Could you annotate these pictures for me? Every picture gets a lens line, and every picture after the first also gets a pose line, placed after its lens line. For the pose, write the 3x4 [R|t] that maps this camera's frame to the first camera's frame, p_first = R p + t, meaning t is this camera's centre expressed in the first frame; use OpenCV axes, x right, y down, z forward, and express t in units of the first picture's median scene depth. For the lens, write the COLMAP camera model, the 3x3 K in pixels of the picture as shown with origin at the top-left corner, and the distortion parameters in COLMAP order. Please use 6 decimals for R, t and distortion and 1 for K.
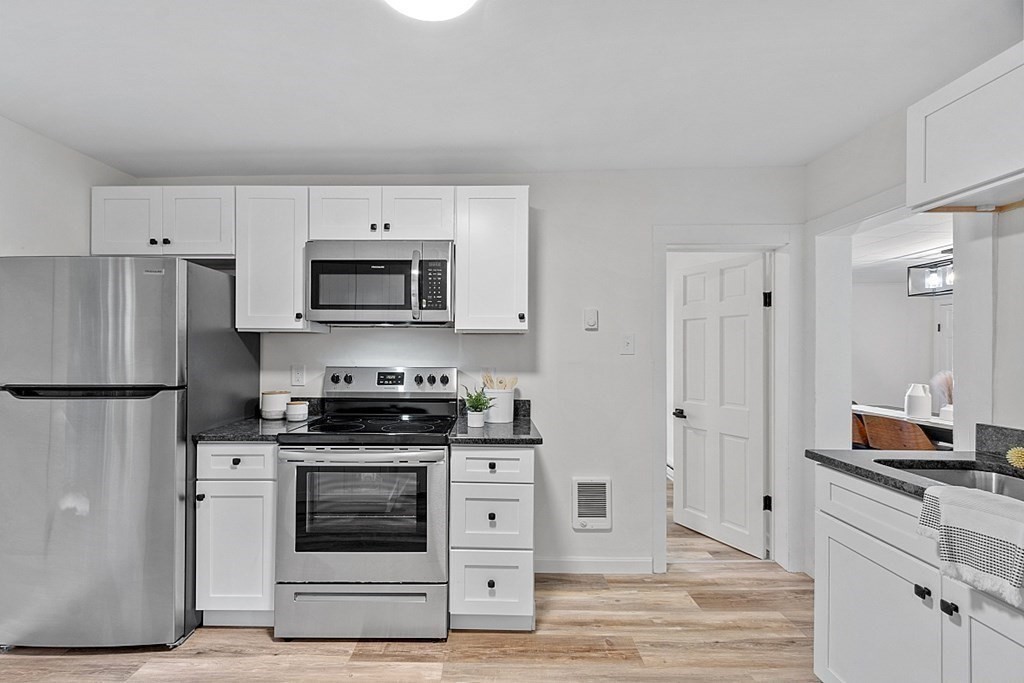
lens RADIAL K [[454.6, 0, 481.8], [0, 454.6, 350.1], [0, 0, 1]] dist [0.003911, 0.000759]
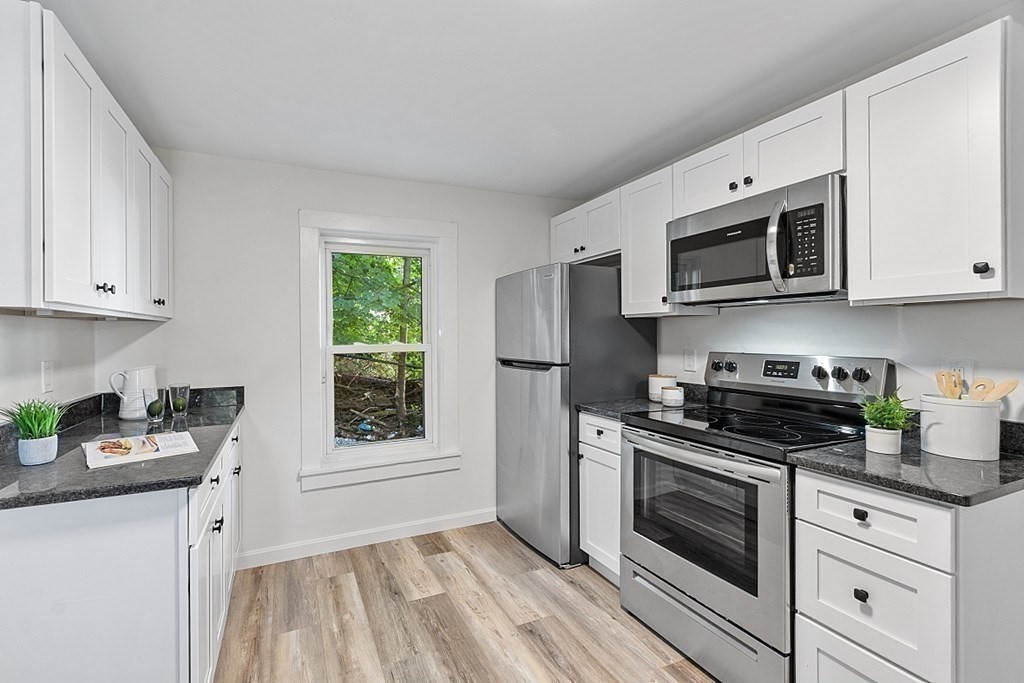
lens RADIAL K [[454.9, 0, 483.6], [0, 454.9, 336.6], [0, 0, 1]] dist [0.004266, 0.000103]
pose [[0.423220, -0.004933, -0.906013, 0.333012], [0.010009, 0.999950, -0.000768, 0.002198], [0.905971, -0.008743, 0.423248, 0.230857]]
